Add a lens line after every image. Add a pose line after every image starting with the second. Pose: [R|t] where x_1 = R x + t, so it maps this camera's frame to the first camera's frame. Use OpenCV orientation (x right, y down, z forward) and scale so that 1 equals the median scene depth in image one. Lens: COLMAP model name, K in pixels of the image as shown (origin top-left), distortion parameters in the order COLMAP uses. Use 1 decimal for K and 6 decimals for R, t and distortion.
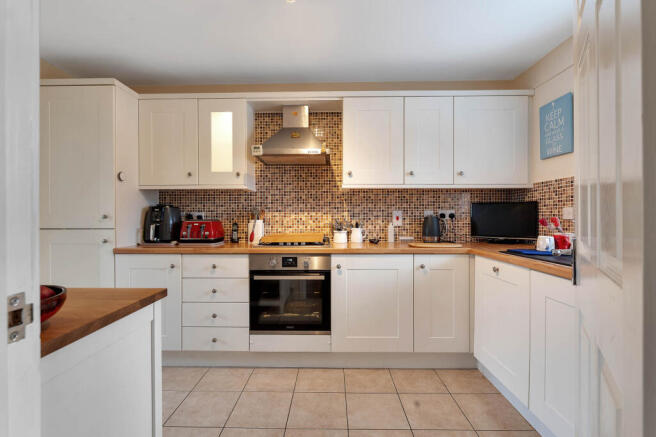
lens RADIAL K [[306.3, 0, 328.0], [0, 306.3, 218.5], [0, 0, 1]] dist [0.001147, 0.000033]
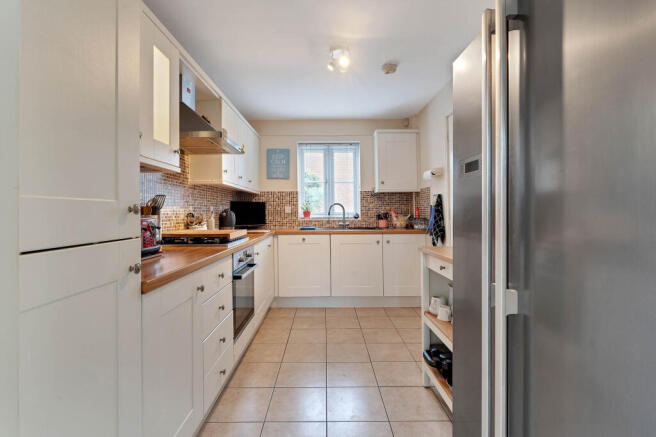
lens RADIAL K [[306.3, 0, 328.0], [0, 306.3, 218.5], [0, 0, 1]] dist [0.001147, 0.000033]
pose [[-0.026241, -0.030561, 0.999188, -1.116193], [0.013341, 0.999433, 0.030919, -0.015616], [-0.999567, 0.014141, -0.025818, 0.739551]]
